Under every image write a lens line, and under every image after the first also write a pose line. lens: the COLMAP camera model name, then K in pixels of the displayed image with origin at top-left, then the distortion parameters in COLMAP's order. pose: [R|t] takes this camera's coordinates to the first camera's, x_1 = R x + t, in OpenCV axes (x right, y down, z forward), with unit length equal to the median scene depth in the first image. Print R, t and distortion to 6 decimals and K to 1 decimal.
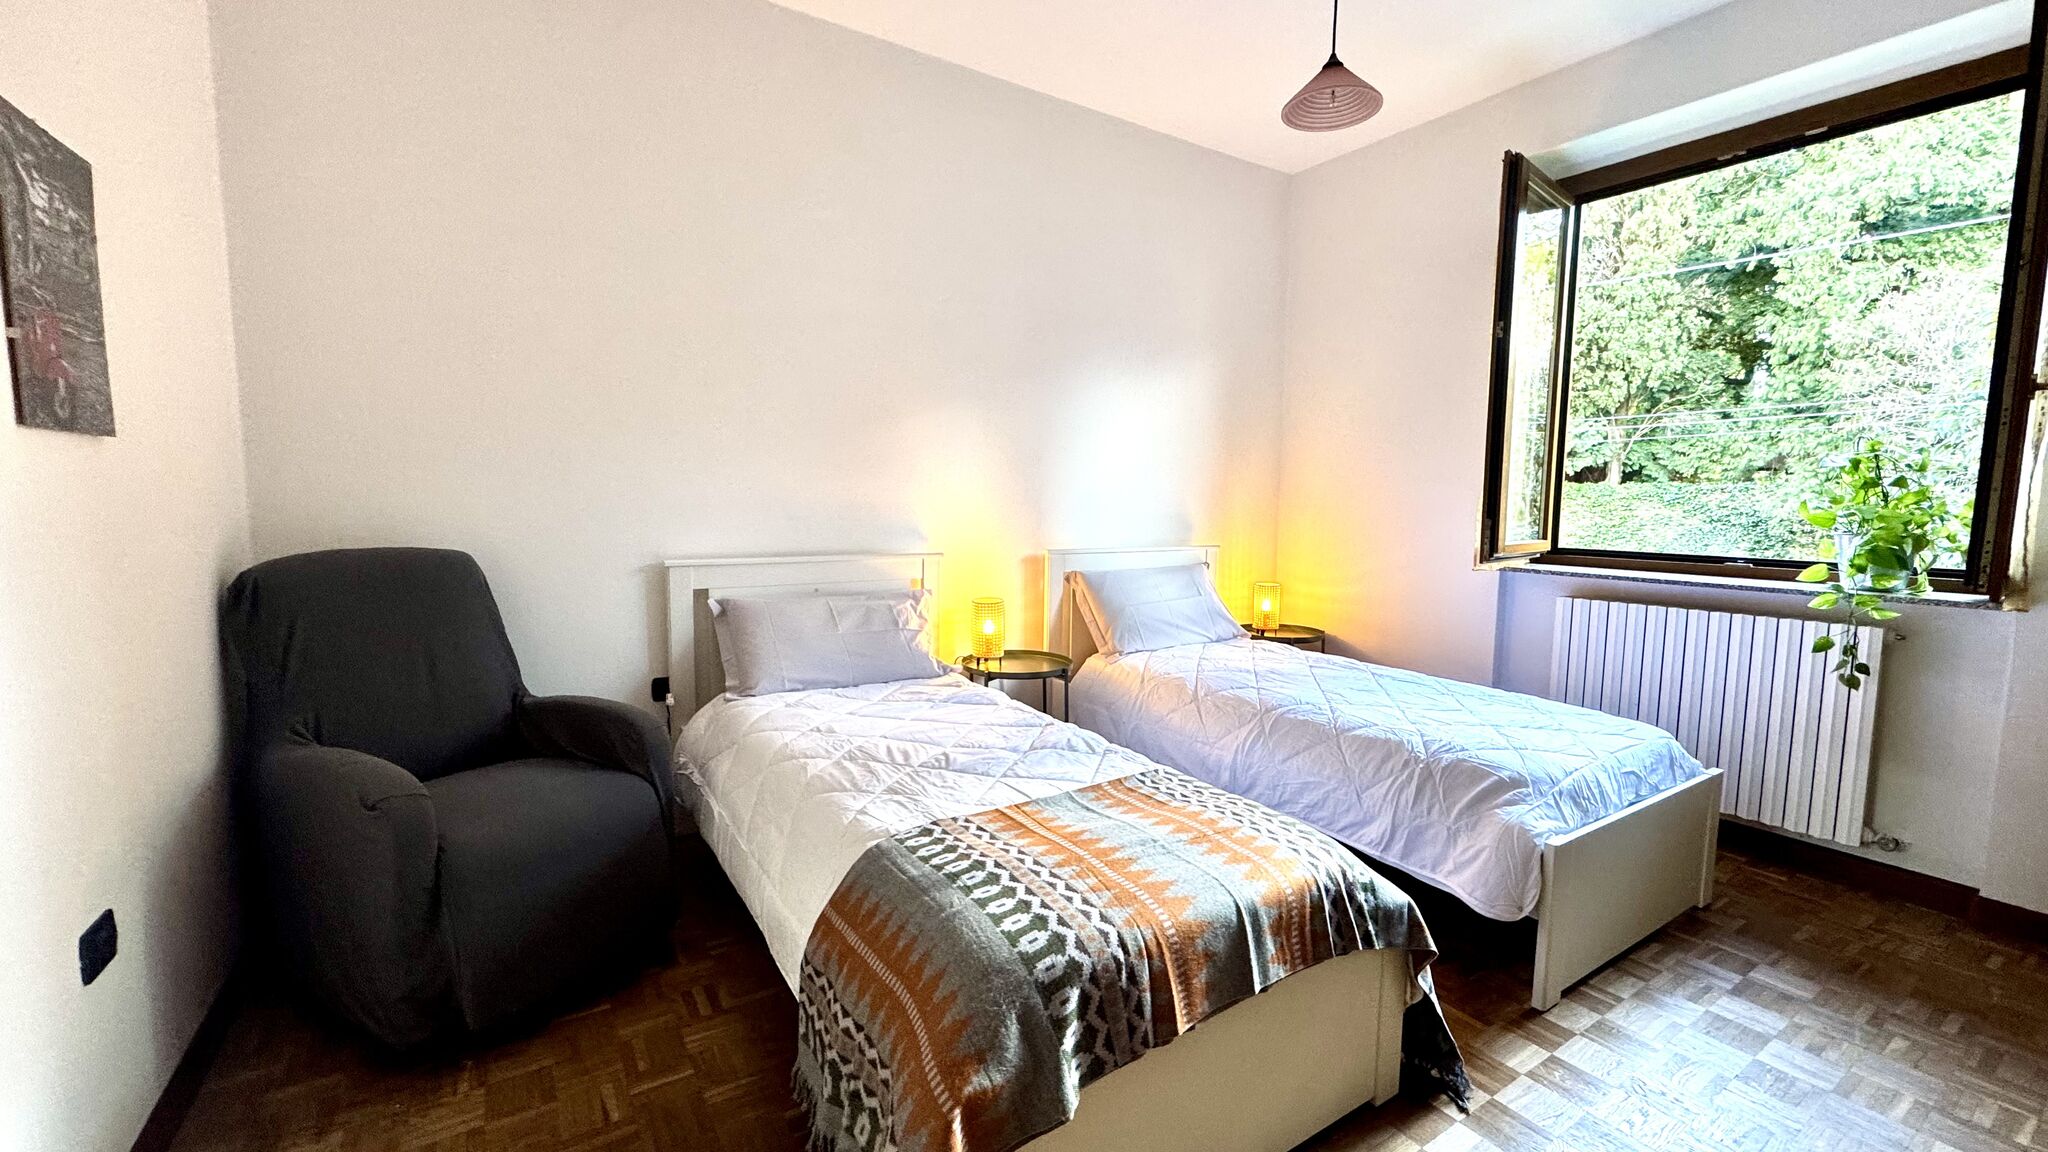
lens RADIAL K [[818.3, 0, 1024.0], [0, 818.3, 576.0], [0, 0, 1]] dist [-0.005110, 0.000010]
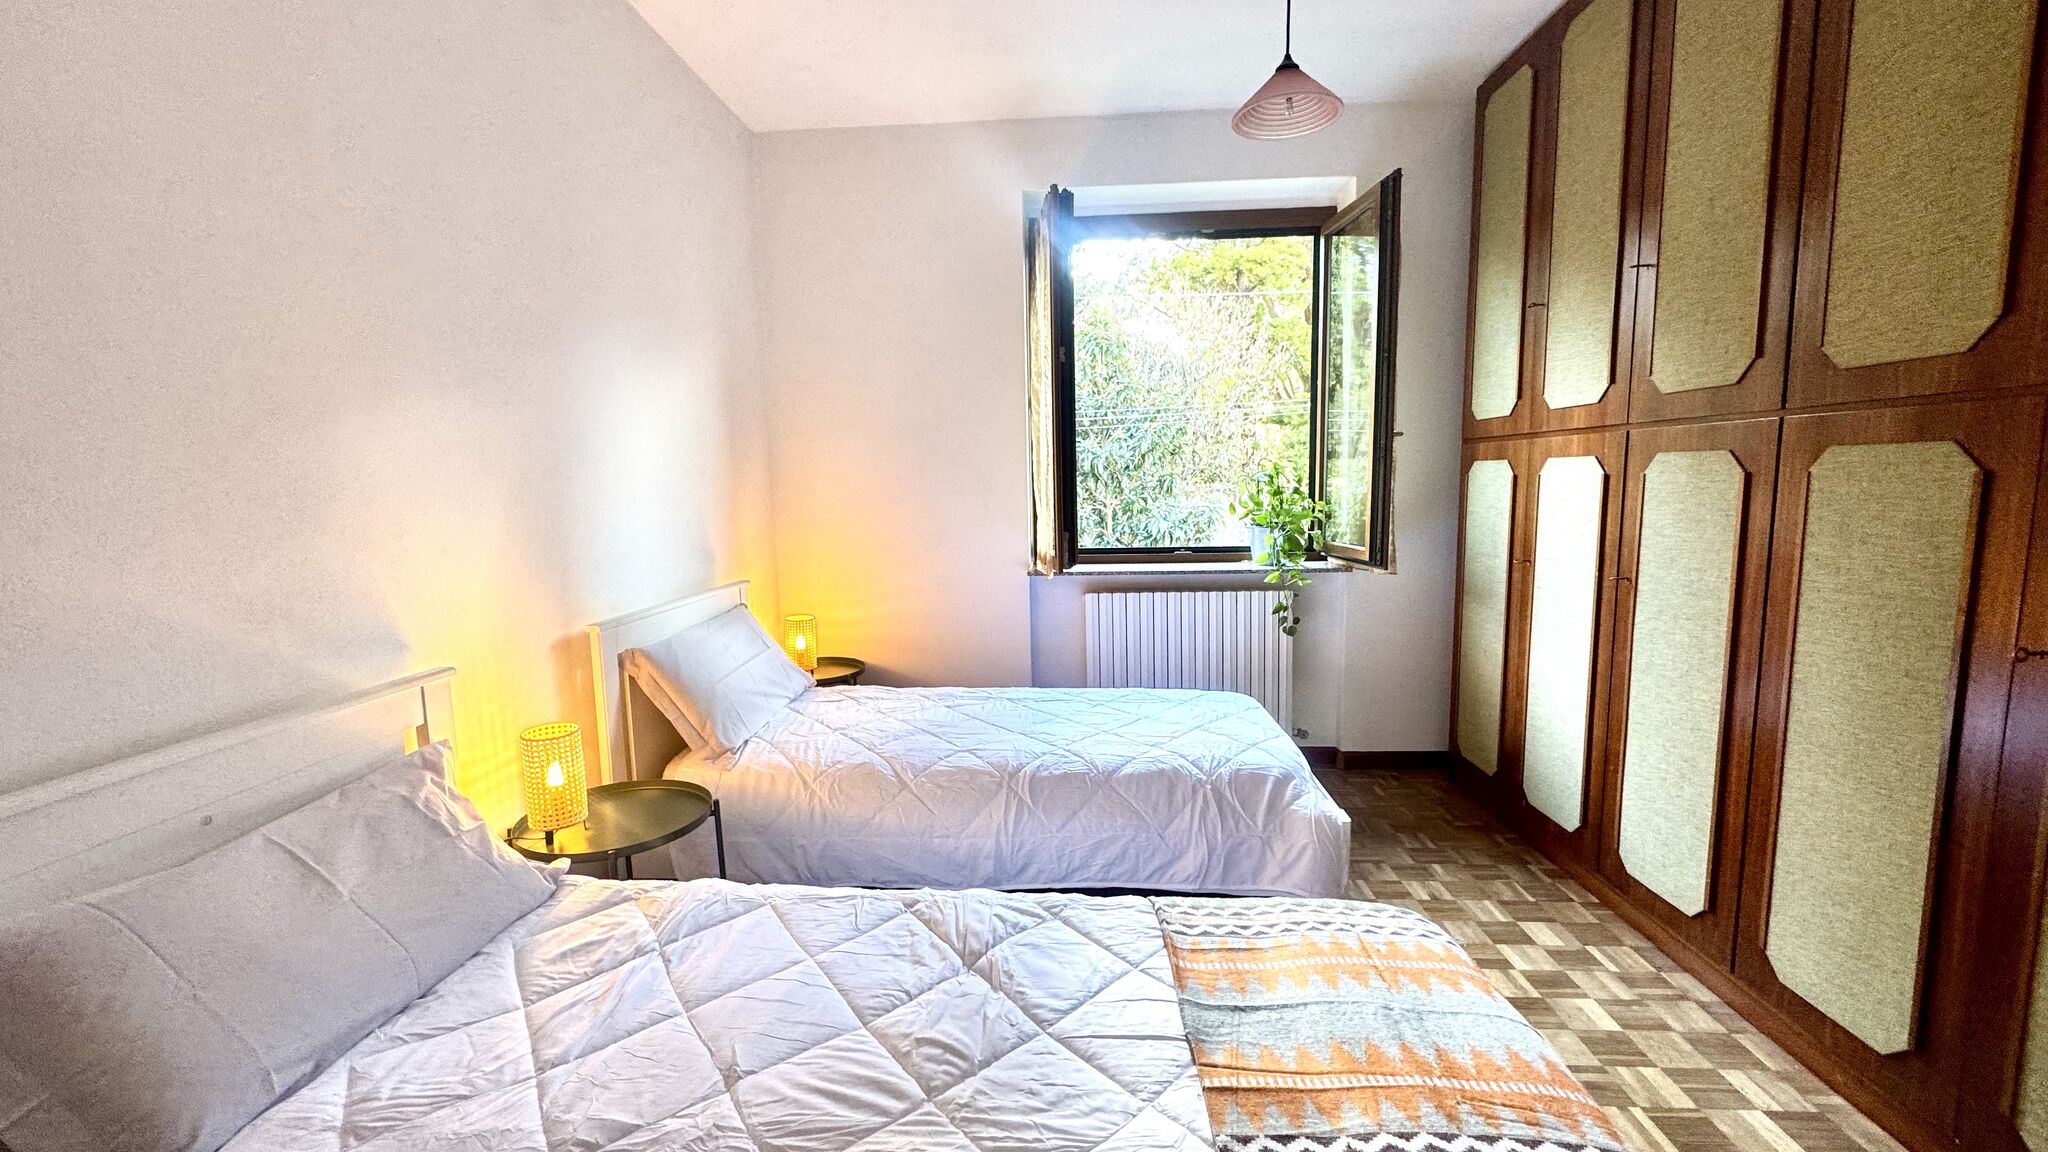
lens RADIAL K [[818.3, 0, 1024.0], [0, 818.3, 576.0], [0, 0, 1]] dist [-0.005110, 0.000010]
pose [[0.595976, -0.119177, 0.794109, -0.466835], [0.105021, 0.991999, 0.070057, -0.136226], [-0.796105, 0.041645, 0.603724, 0.584907]]
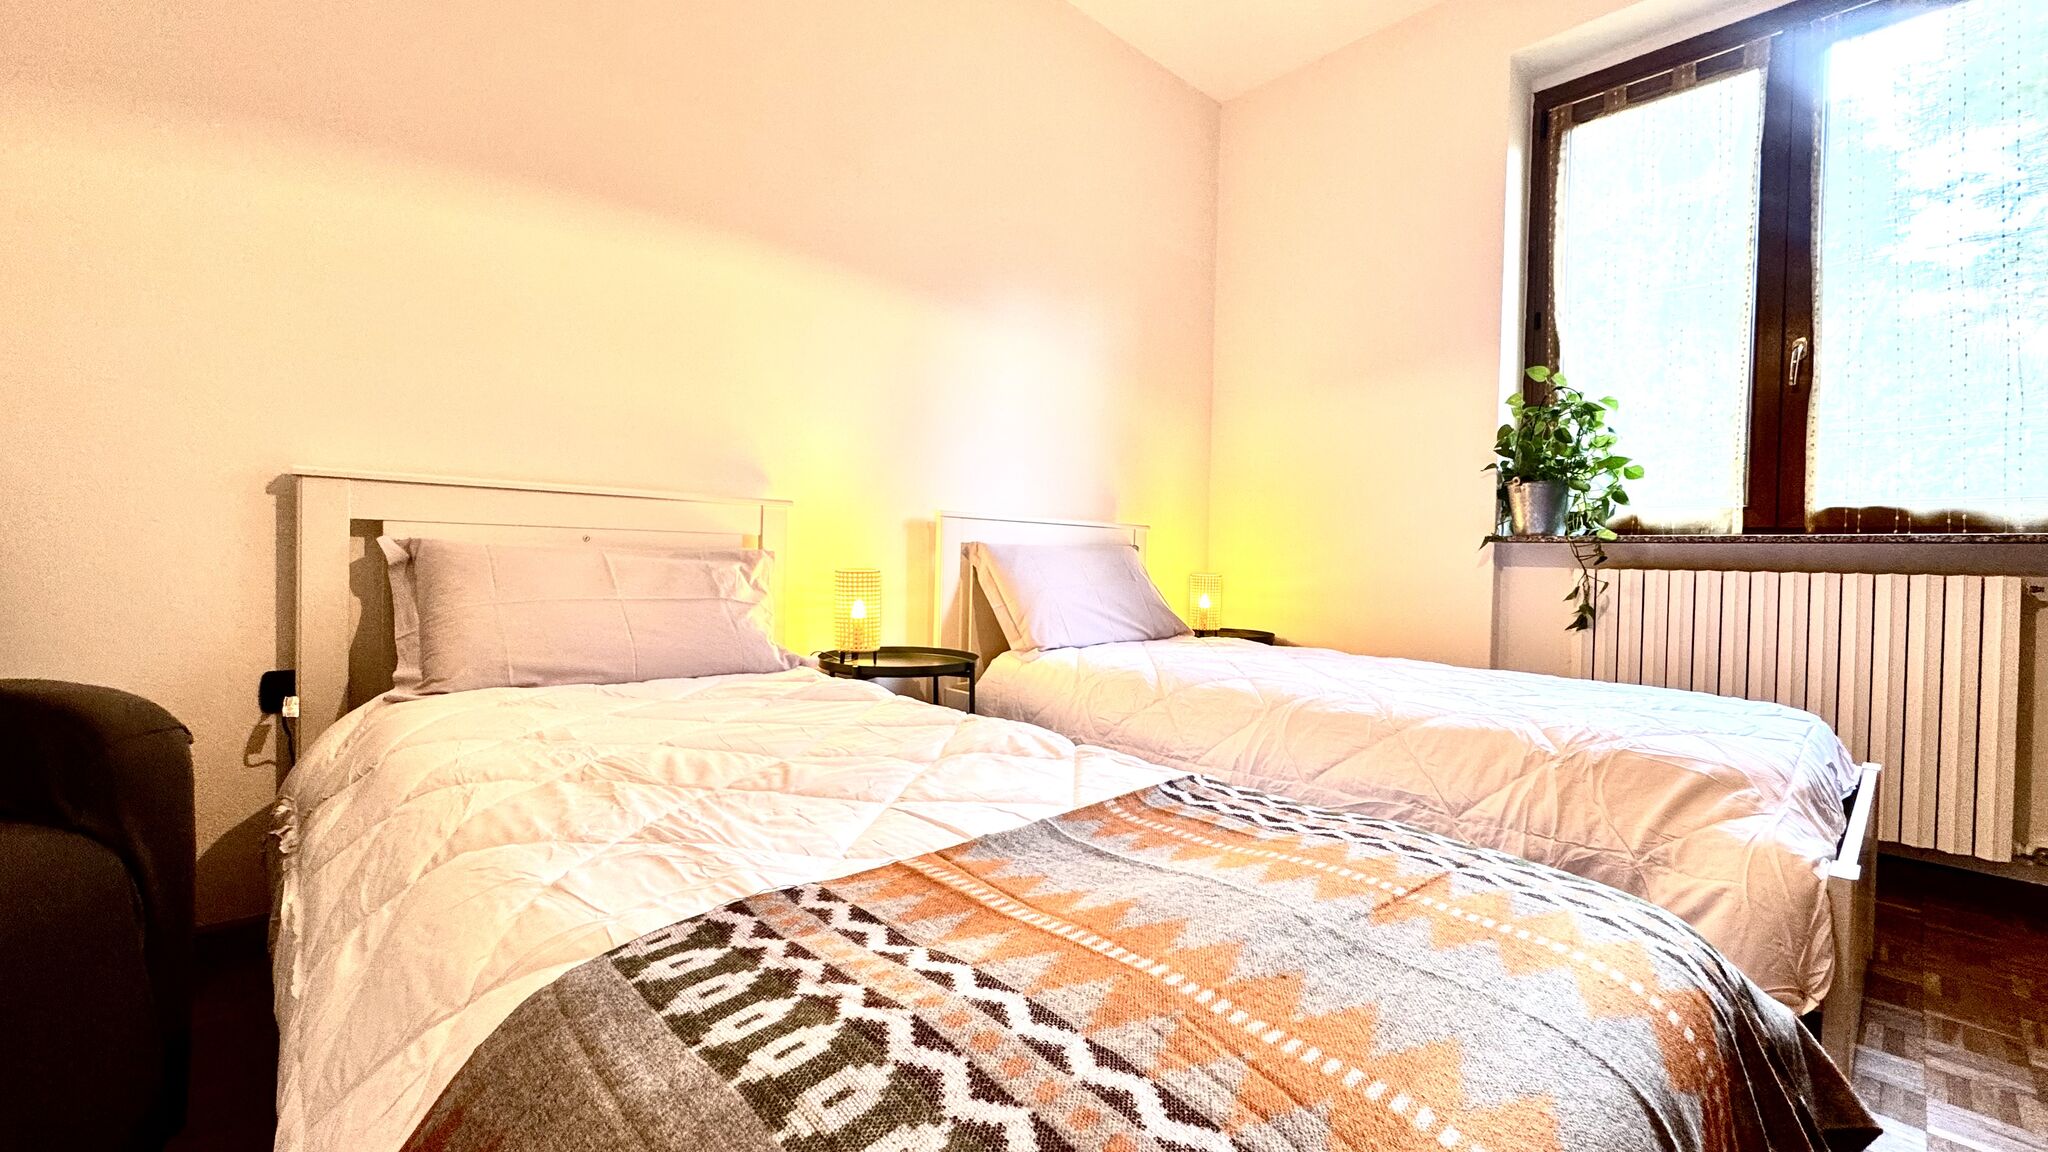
lens RADIAL K [[818.3, 0, 1024.0], [0, 818.3, 576.0], [0, 0, 1]] dist [-0.005110, 0.000010]
pose [[0.985854, 0.007019, 0.167457, -0.033008], [0.005210, 0.997356, -0.072479, 0.136449], [-0.167523, 0.072326, 0.983211, 0.457594]]
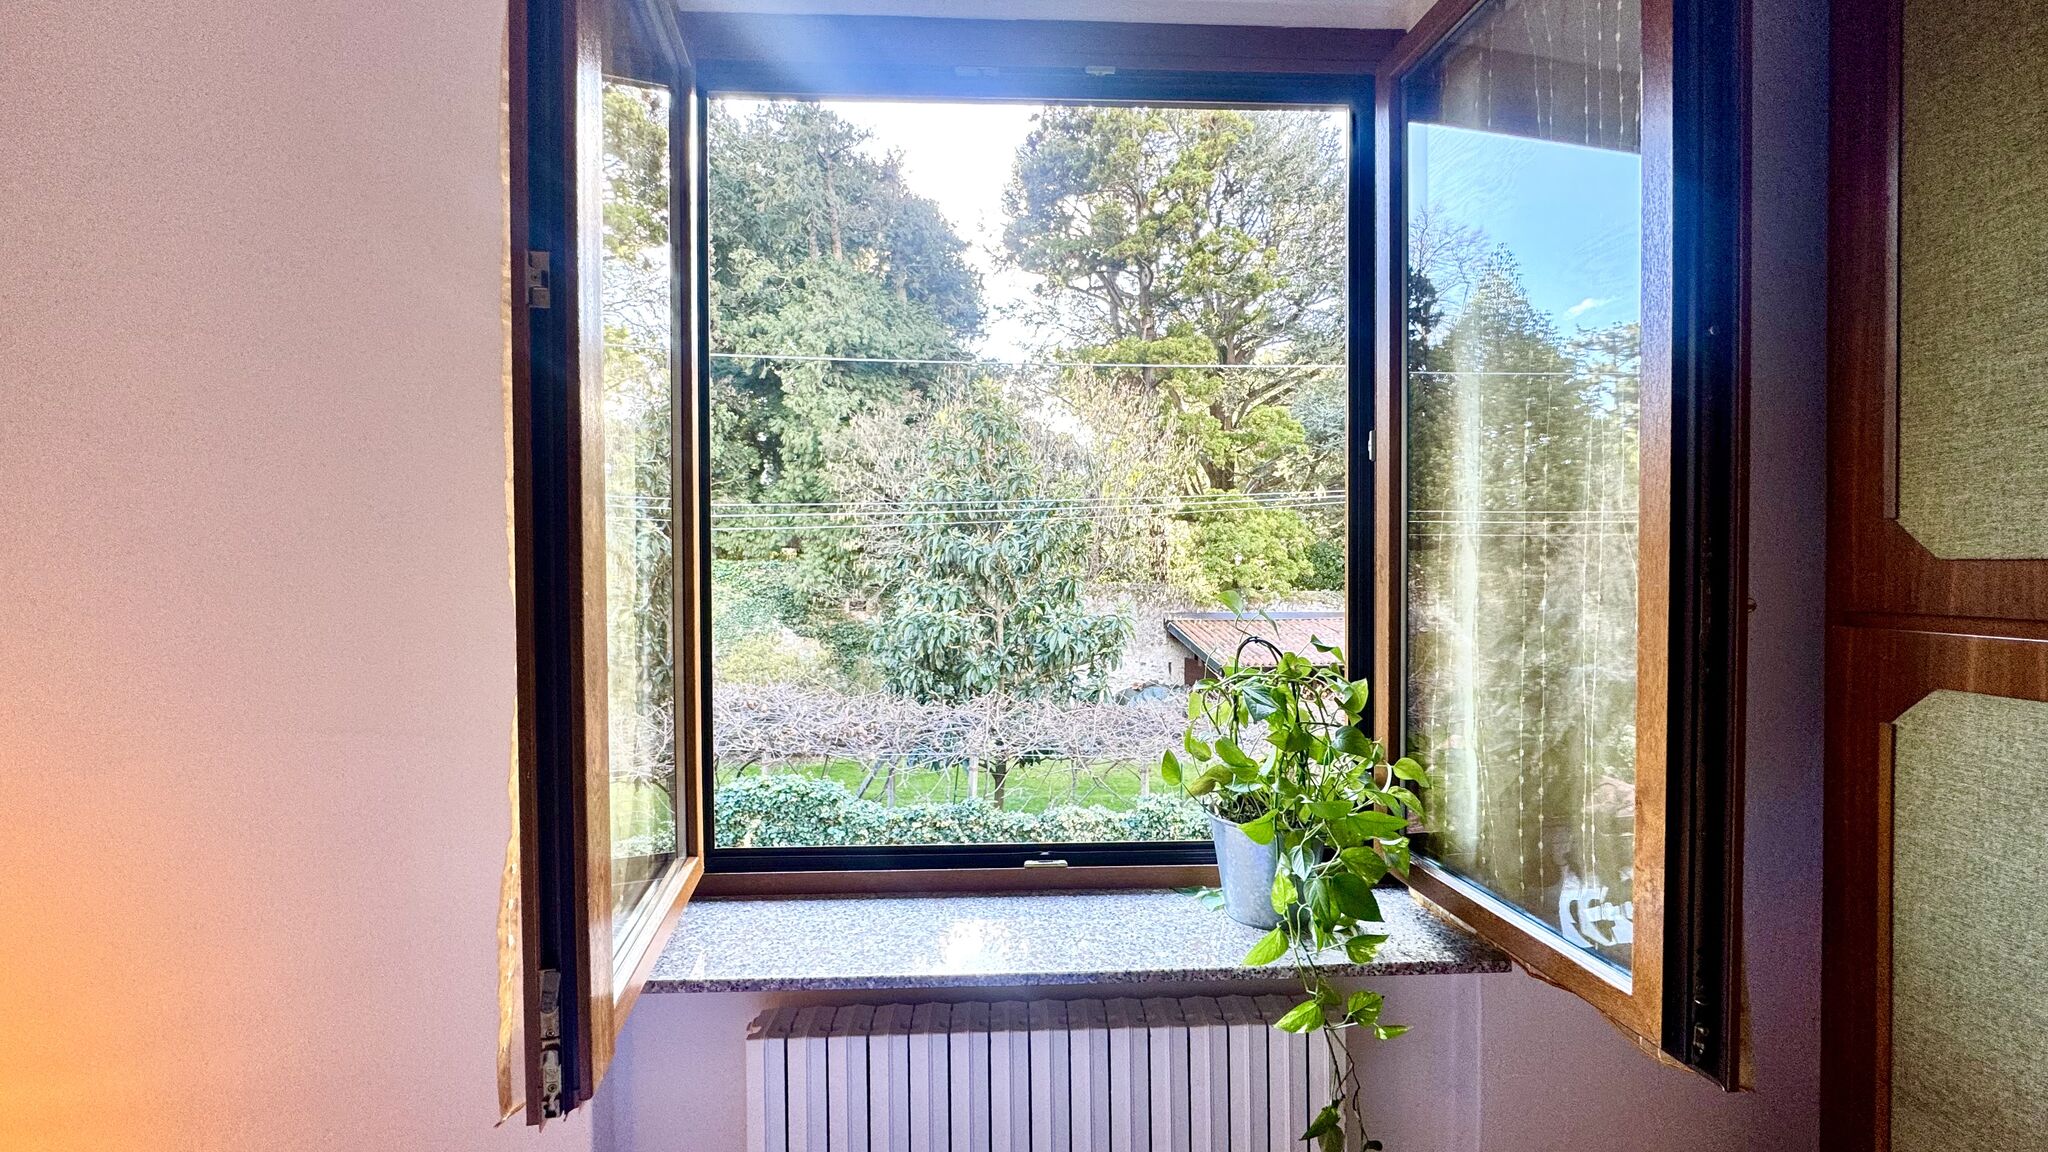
lens RADIAL K [[818.3, 0, 1024.0], [0, 818.3, 576.0], [0, 0, 1]] dist [-0.005110, 0.000010]
pose [[0.506311, -0.023594, 0.862028, 0.612199], [0.092218, 0.995375, -0.026920, -0.258822], [-0.857406, 0.093124, 0.506145, 1.047541]]
